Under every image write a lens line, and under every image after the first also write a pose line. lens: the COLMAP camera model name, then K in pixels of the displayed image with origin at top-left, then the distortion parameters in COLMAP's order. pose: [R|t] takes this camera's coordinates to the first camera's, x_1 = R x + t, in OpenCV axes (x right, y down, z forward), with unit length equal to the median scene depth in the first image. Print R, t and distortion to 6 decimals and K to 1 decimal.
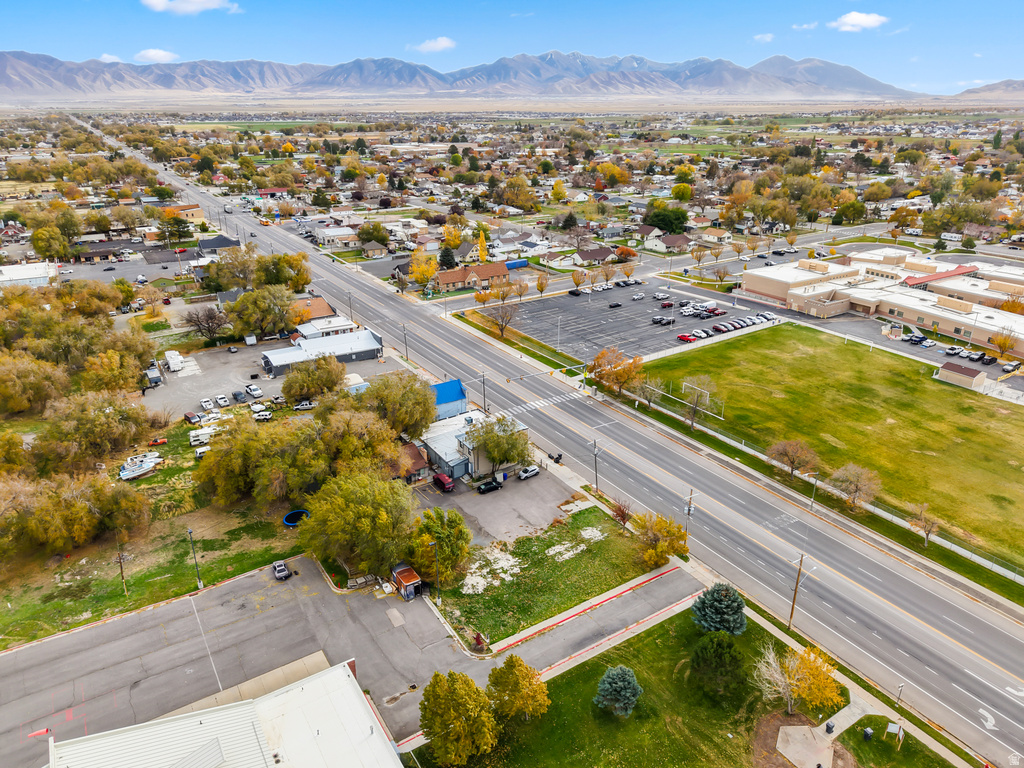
lens RADIAL K [[682.5, 0, 513.5], [0, 682.5, 384.6], [0, 0, 1]] dist [0.043647, -0.047964]
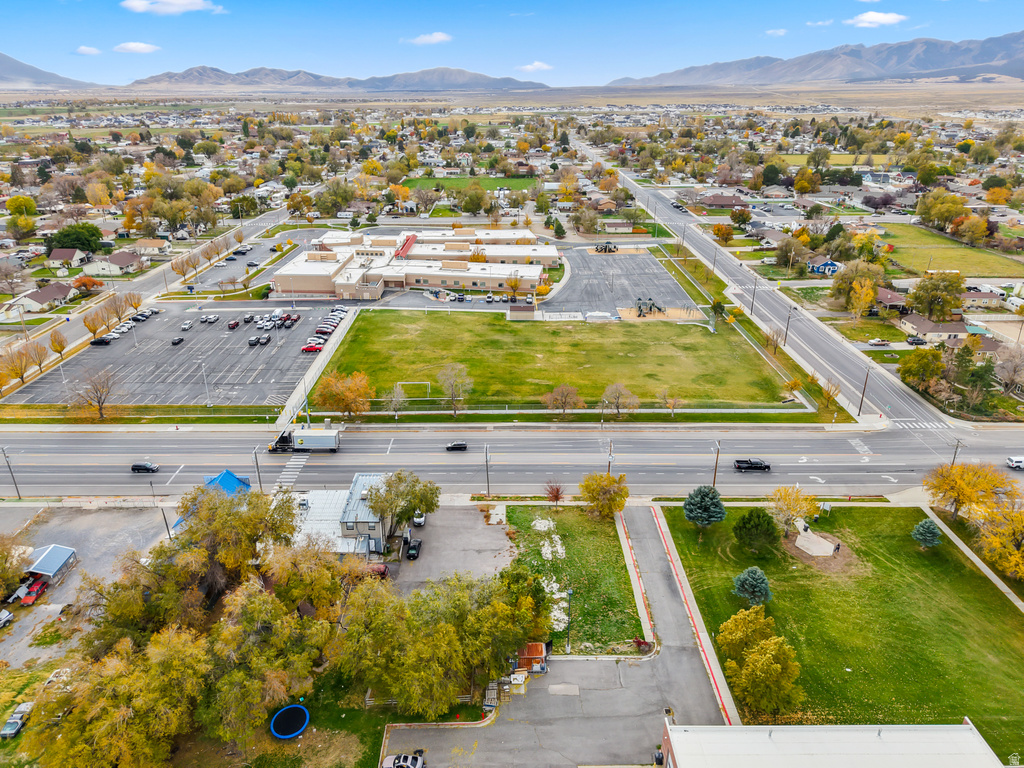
lens RADIAL K [[682.5, 0, 513.5], [0, 682.5, 384.6], [0, 0, 1]] dist [0.043647, -0.047964]
pose [[0.529229, -0.321611, 0.785164, -0.388650], [0.312130, 0.934284, 0.172305, -0.103476], [-0.788981, 0.153885, 0.594834, 0.226529]]
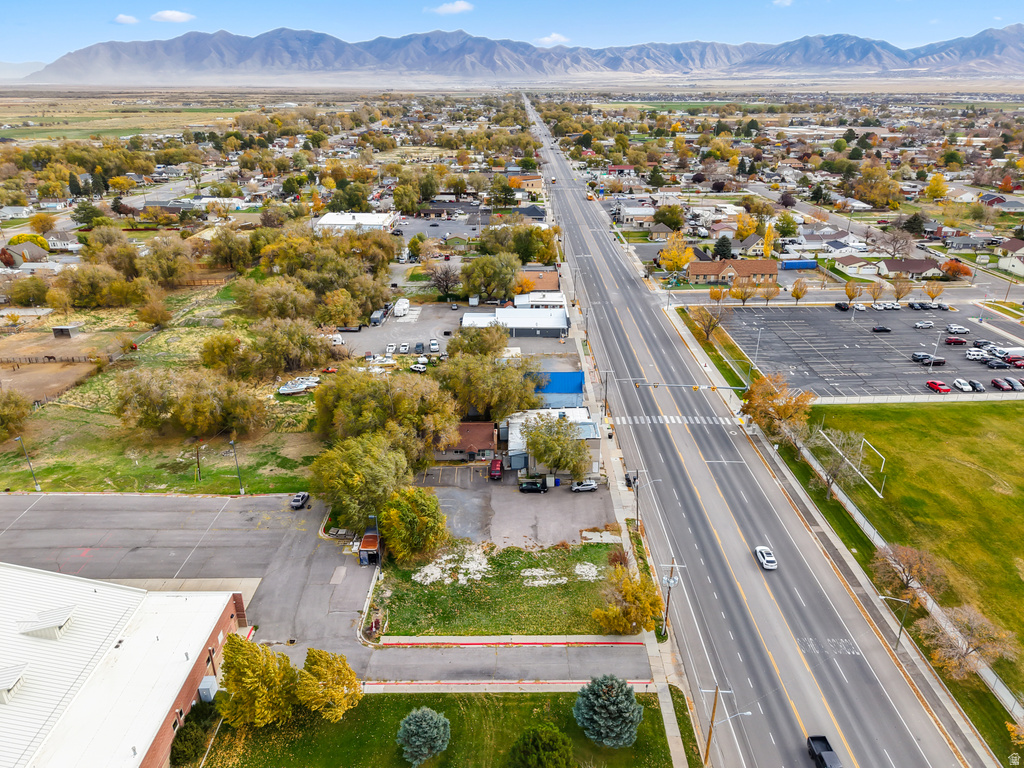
lens RADIAL K [[682.5, 0, 513.5], [0, 682.5, 384.6], [0, 0, 1]] dist [0.043647, -0.047964]
pose [[0.844027, 0.215886, -0.490930, 0.242853], [-0.204238, 0.975811, 0.077976, -0.035691], [0.495889, 0.034453, 0.867702, 0.114538]]
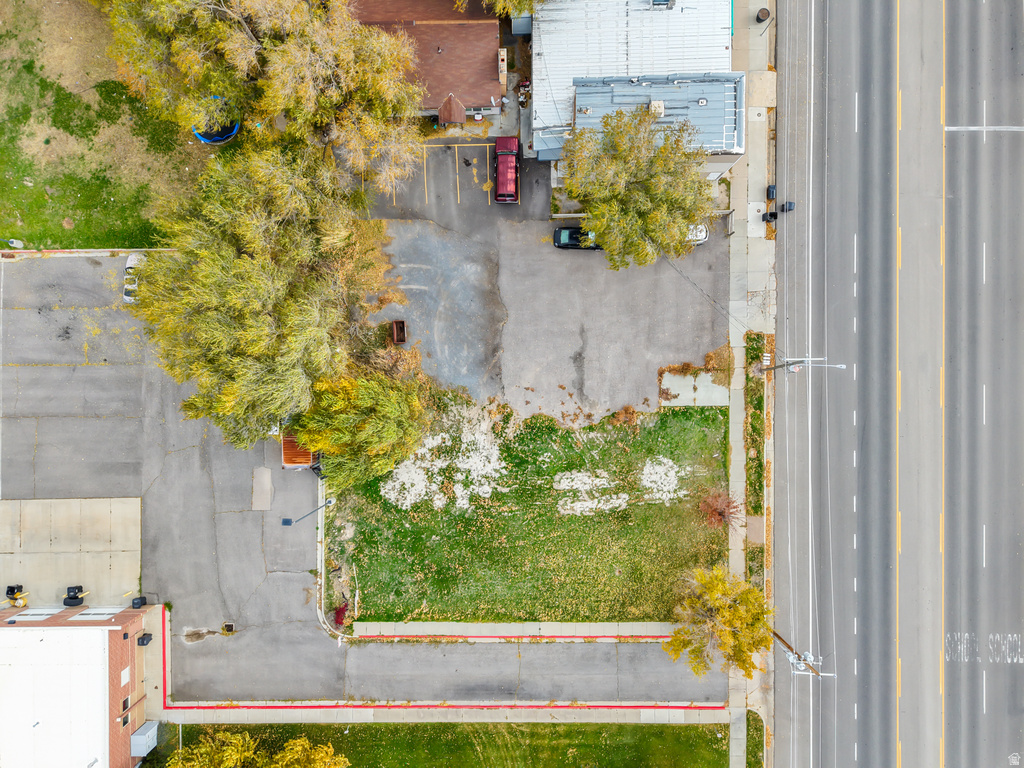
lens RADIAL K [[704.6, 0, 514.1], [0, 704.6, 384.9], [0, 0, 1]] dist [0.056843, -0.063104]
pose [[0.844504, 0.535548, -0.001383, -0.012459], [-0.202695, 0.322018, 0.924781, -0.174185], [0.495710, -0.780700, 0.380498, 0.466586]]
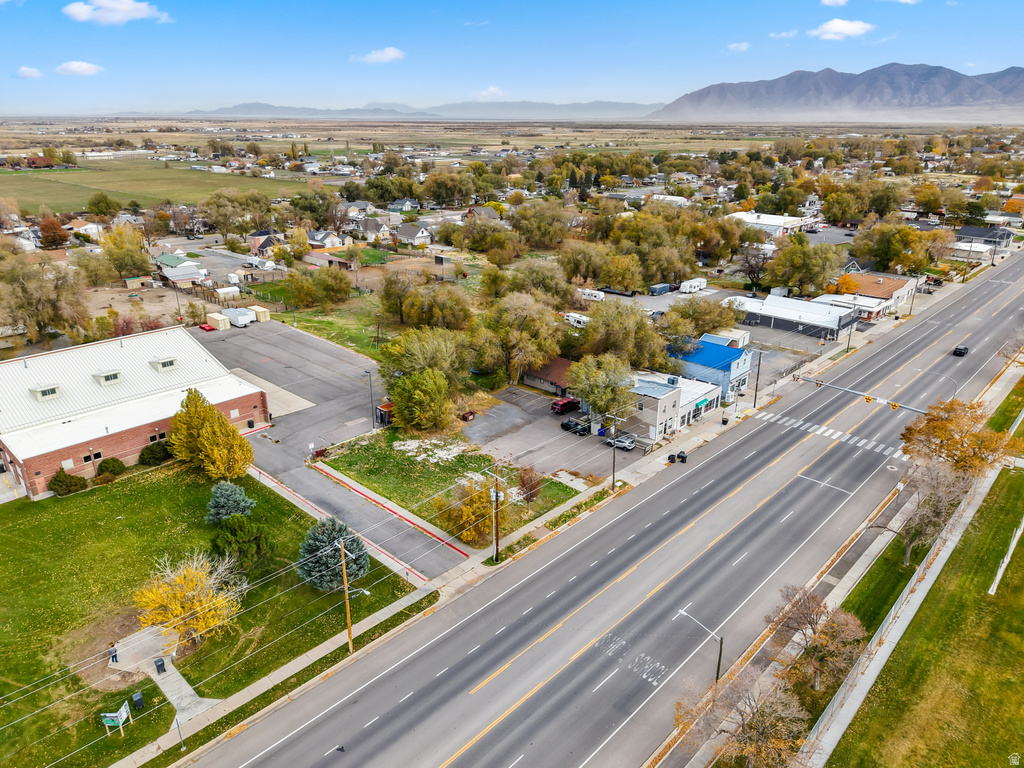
lens RADIAL K [[682.5, 0, 513.5], [0, 682.5, 384.6], [0, 0, 1]] dist [0.043647, -0.047964]
pose [[0.245641, 0.349090, -0.904321, 0.468614], [-0.369785, 0.896104, 0.245473, -0.054681], [0.896058, 0.274106, 0.349208, 0.403033]]
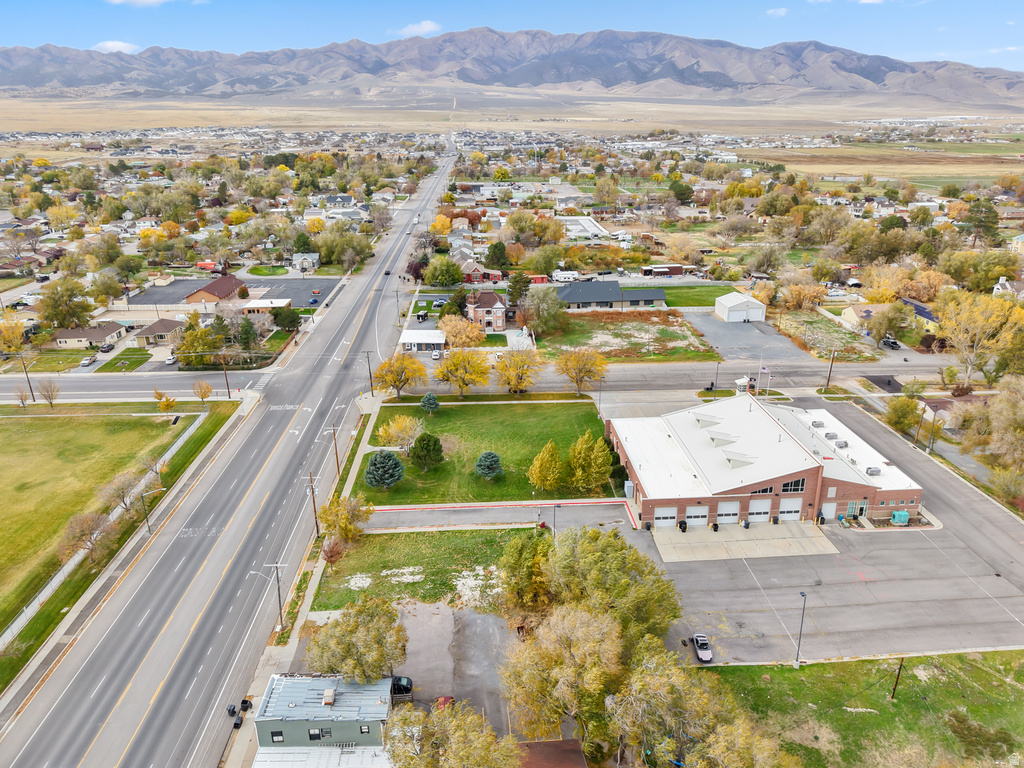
lens RADIAL K [[704.6, 0, 514.1], [0, 704.6, 384.9], [0, 0, 1]] dist [0.056843, -0.063104]
pose [[-0.869503, -0.160965, 0.466964, -0.267526], [0.200448, 0.749062, 0.631448, -0.307418], [-0.451426, 0.642648, -0.619046, 0.778949]]
